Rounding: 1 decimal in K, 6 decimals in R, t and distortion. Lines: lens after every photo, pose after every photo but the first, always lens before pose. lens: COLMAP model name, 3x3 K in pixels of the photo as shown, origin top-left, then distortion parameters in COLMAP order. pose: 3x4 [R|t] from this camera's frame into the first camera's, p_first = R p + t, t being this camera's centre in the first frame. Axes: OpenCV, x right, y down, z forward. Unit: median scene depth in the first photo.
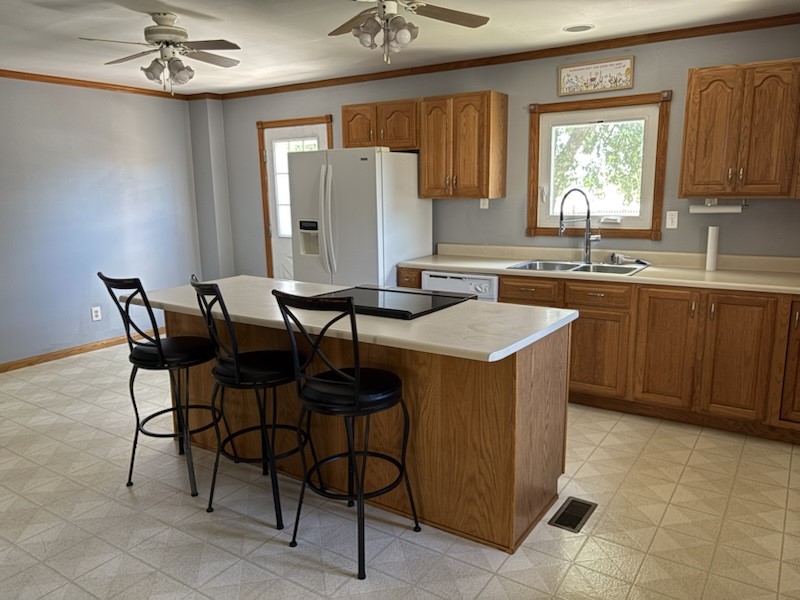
lens RADIAL K [[607.1, 0, 403.4], [0, 607.1, 298.8], [0, 0, 1]] dist [0.046230, -0.048882]
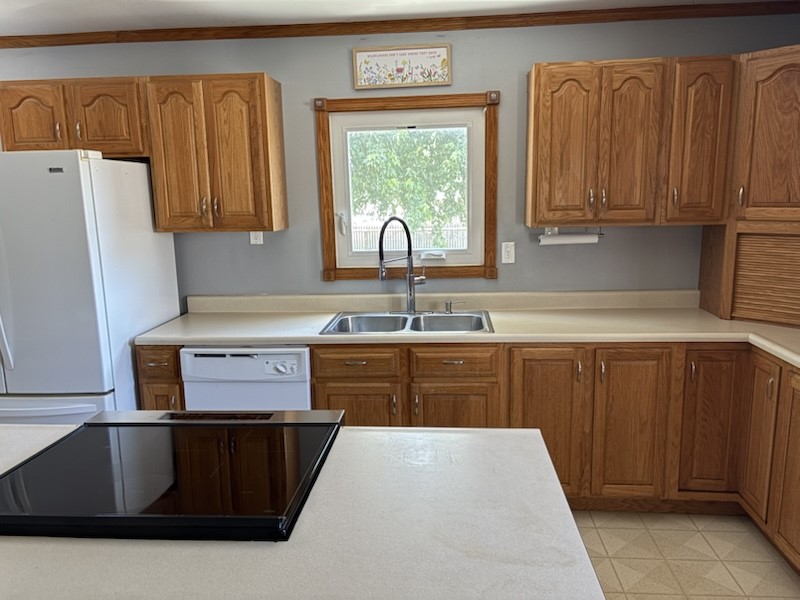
lens RADIAL K [[607.1, 0, 398.4], [0, 607.1, 302.4], [0, 0, 1]] dist [0.046230, -0.048882]
pose [[0.874293, -0.087960, 0.477363, -0.074928], [0.097443, 0.995229, 0.004916, -0.080372], [-0.475517, 0.042217, 0.878693, 0.359760]]
